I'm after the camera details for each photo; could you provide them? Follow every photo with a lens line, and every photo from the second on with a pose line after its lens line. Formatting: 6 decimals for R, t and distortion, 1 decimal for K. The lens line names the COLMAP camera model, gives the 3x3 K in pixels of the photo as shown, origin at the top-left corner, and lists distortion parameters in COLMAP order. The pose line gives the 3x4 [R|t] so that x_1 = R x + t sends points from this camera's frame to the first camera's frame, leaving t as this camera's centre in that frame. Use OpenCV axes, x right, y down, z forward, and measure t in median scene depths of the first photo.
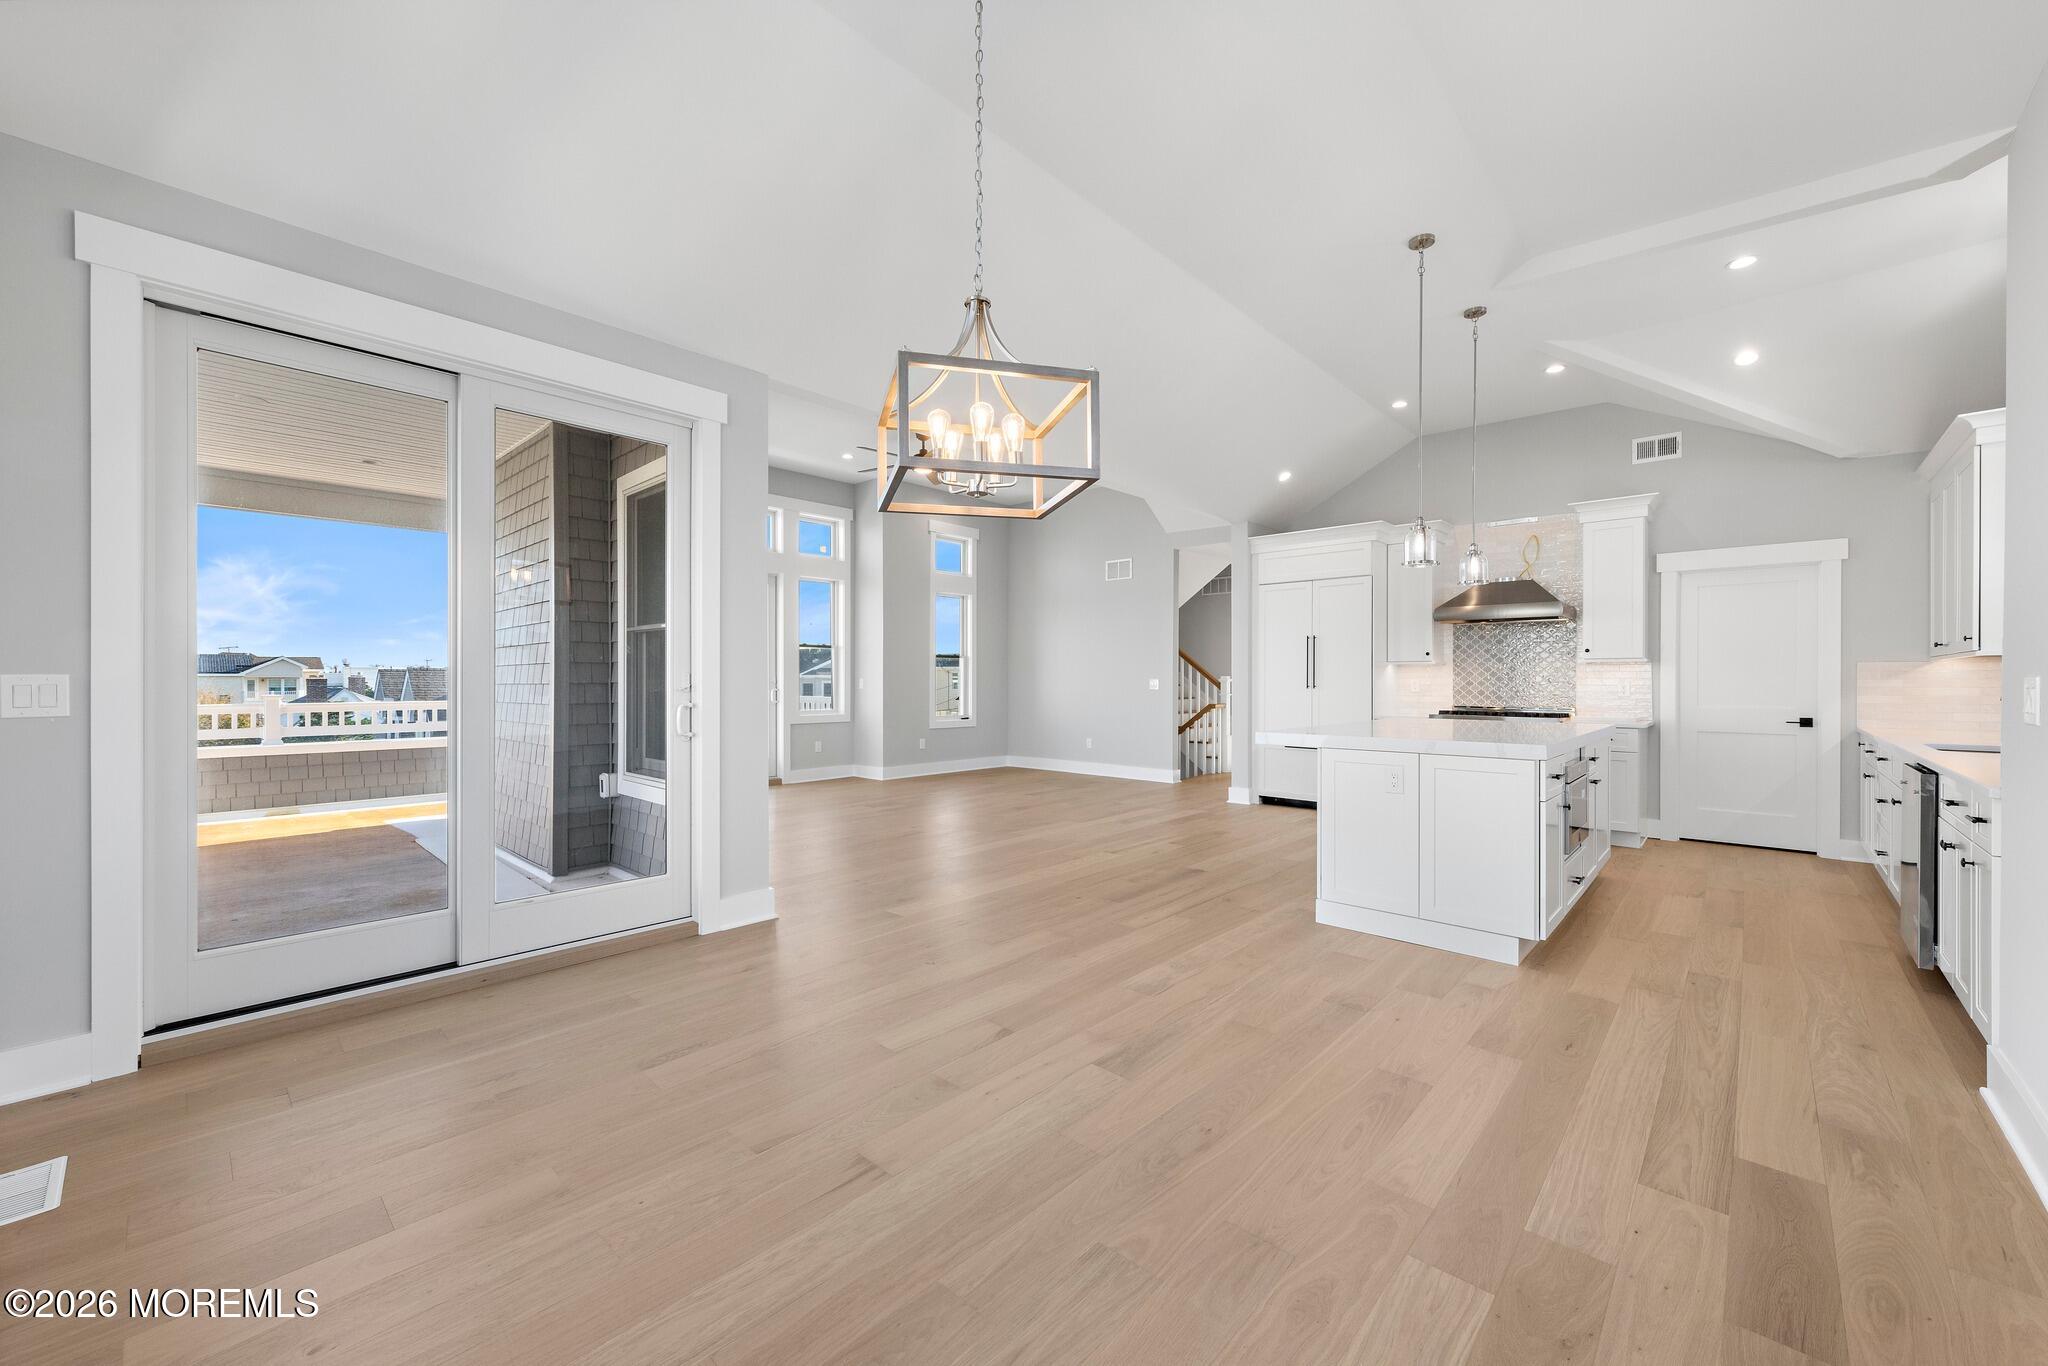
lens RADIAL K [[782.8, 0, 1024.0], [0, 782.8, 683.0], [0, 0, 1]] dist [0.001841, -0.000127]
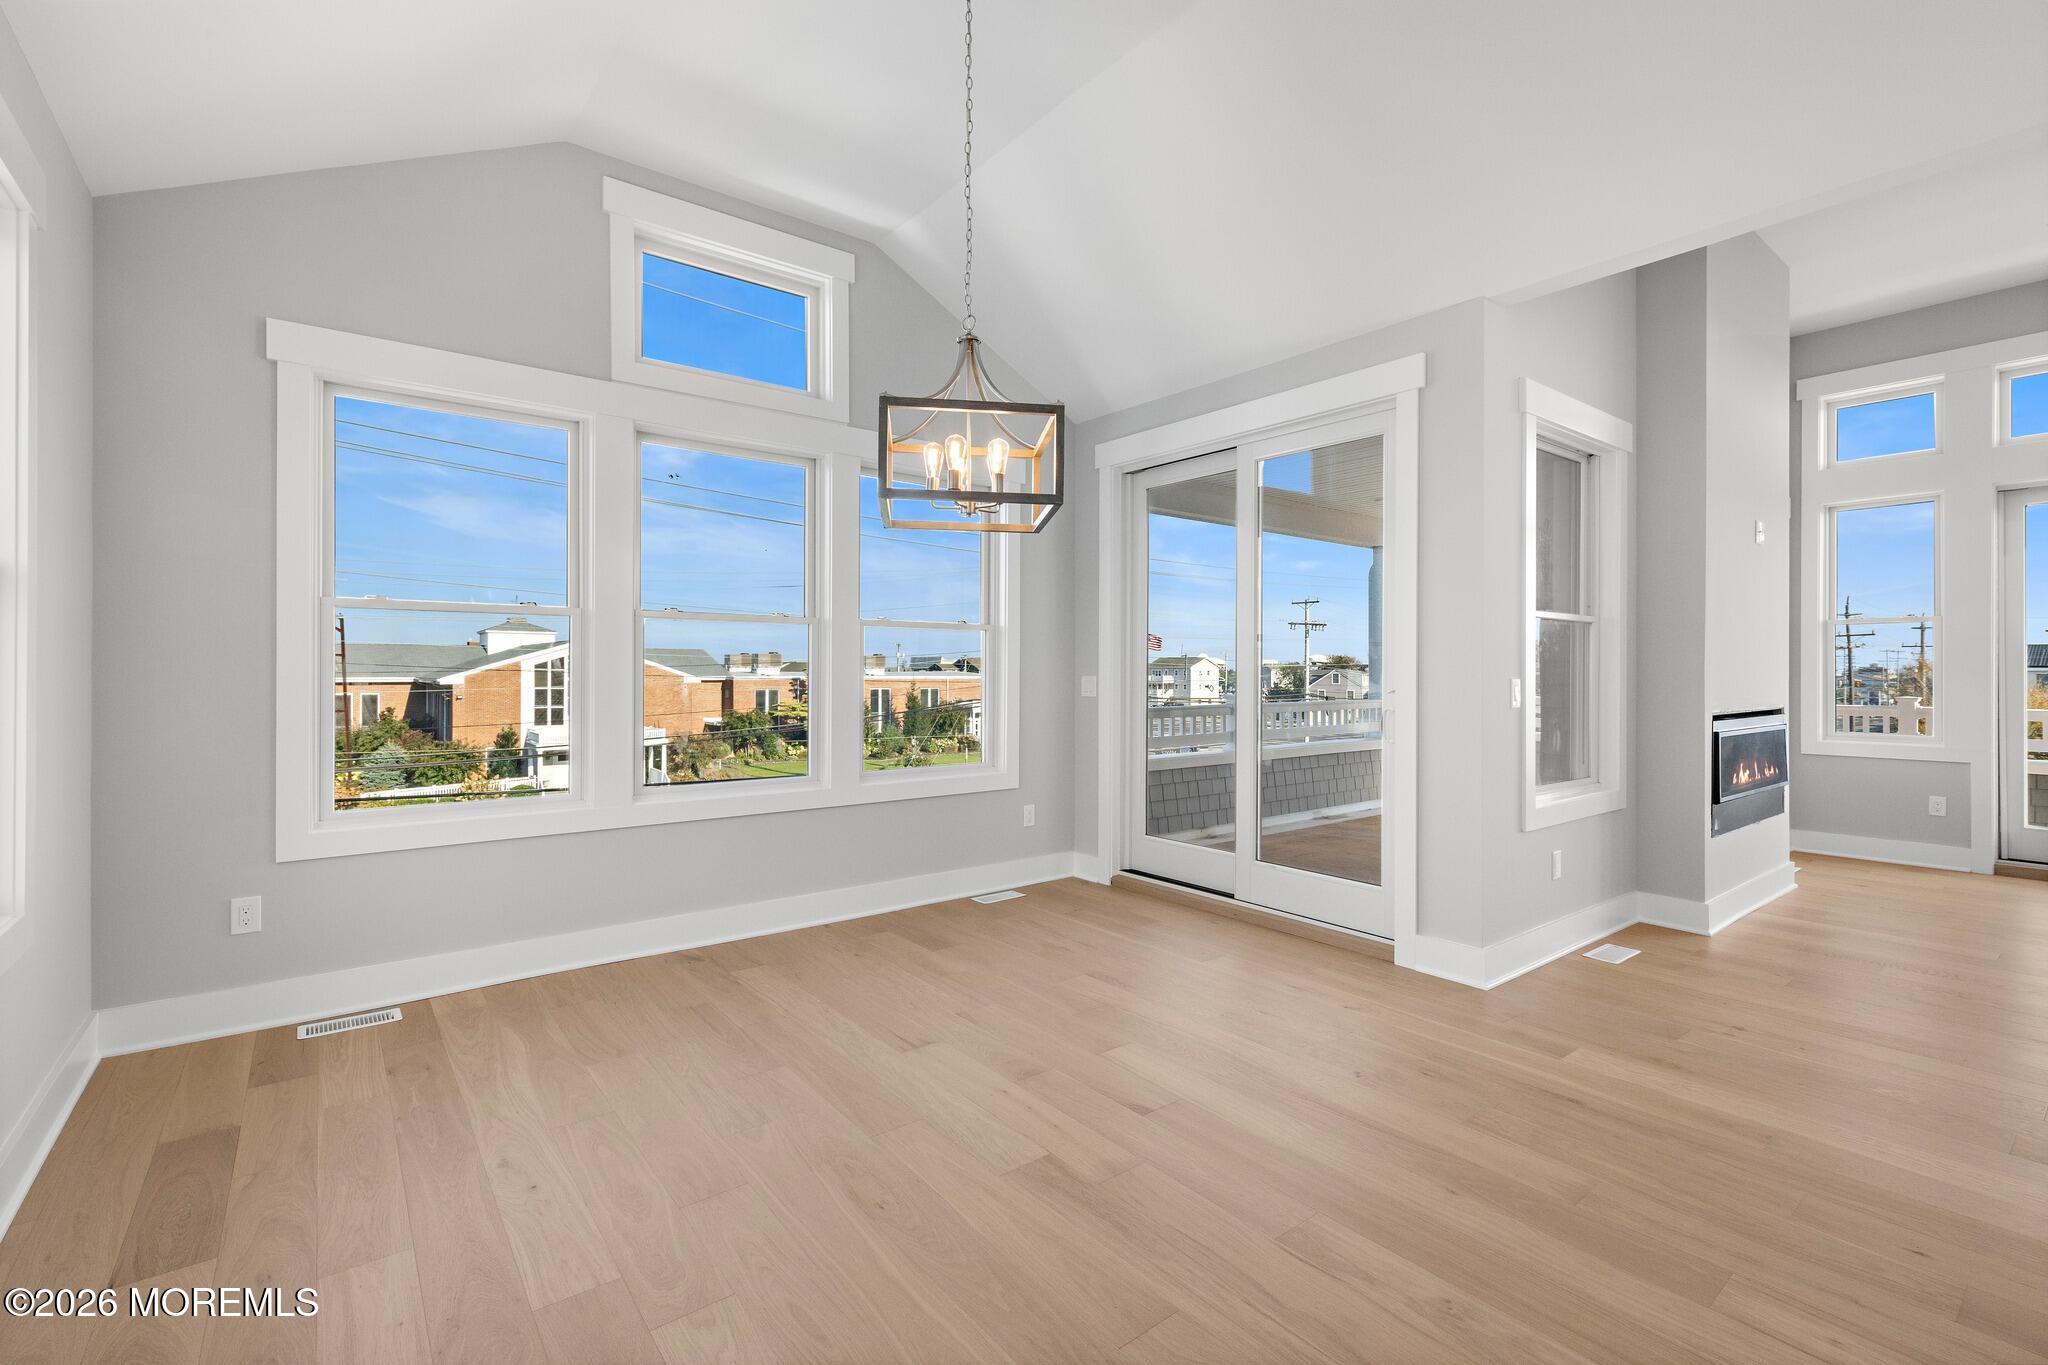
lens RADIAL K [[887.4, 0, 1026.6], [0, 887.4, 674.1], [0, 0, 1]] dist [0.000671, -0.000056]
pose [[-0.143273, 0.002286, -0.989681, 0.398715], [-0.007929, 0.999963, 0.003457, -0.007593], [0.989651, 0.008342, -0.143250, 0.436571]]
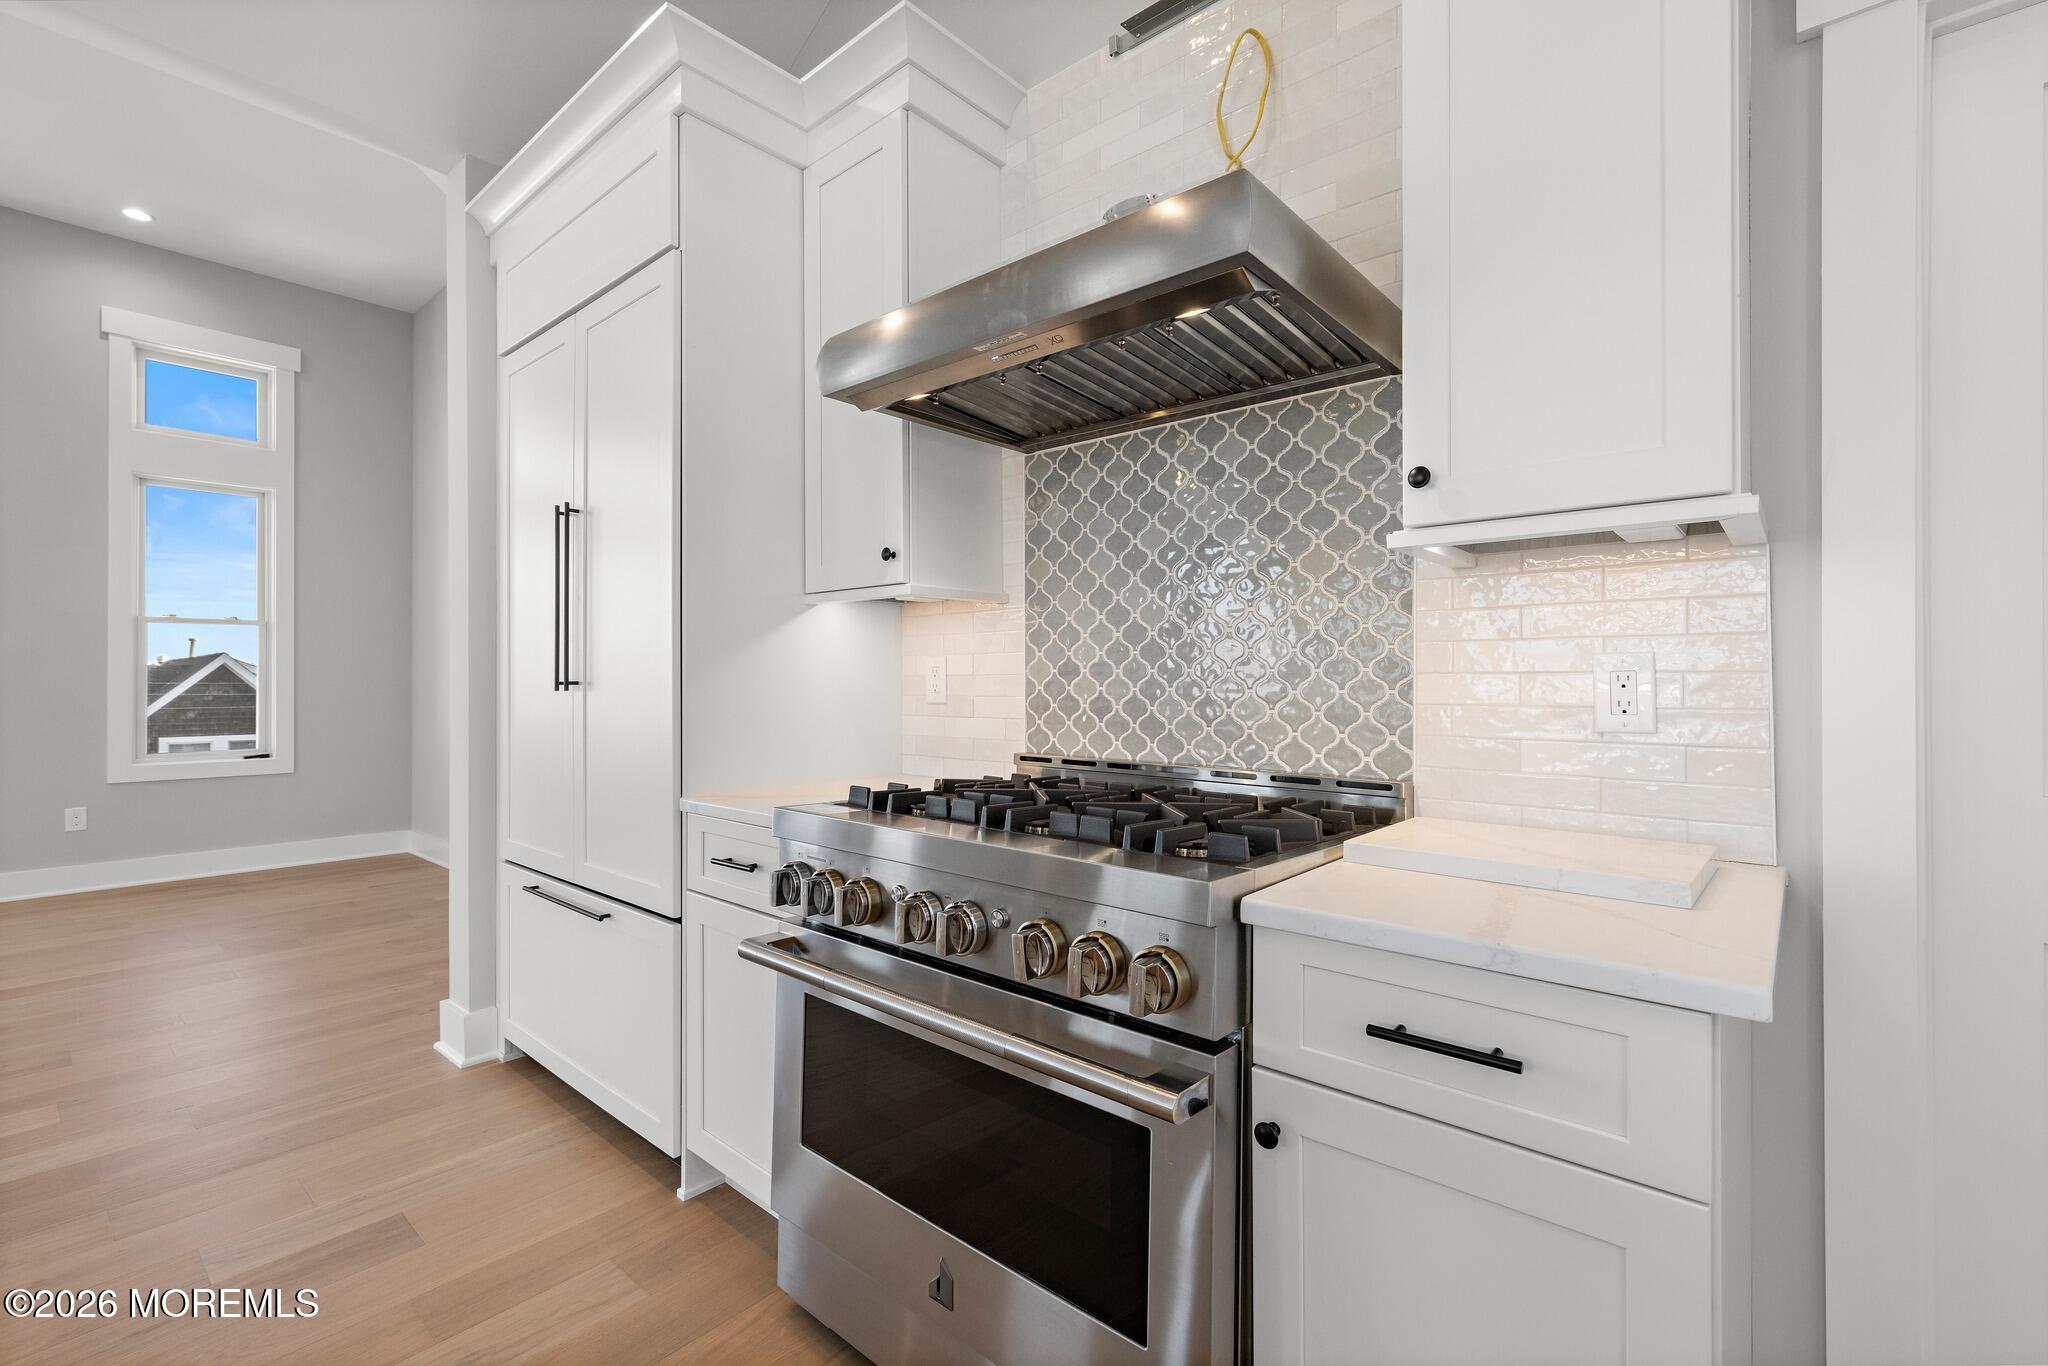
lens RADIAL K [[887.4, 0, 1026.6], [0, 887.4, 674.6], [0, 0, 1]] dist [0.000671, -0.000056]
pose [[0.999356, -0.002075, 0.035816, 0.624229], [0.002439, 0.999946, -0.010120, 0.005529], [-0.035794, 0.010201, 0.999307, 0.806433]]
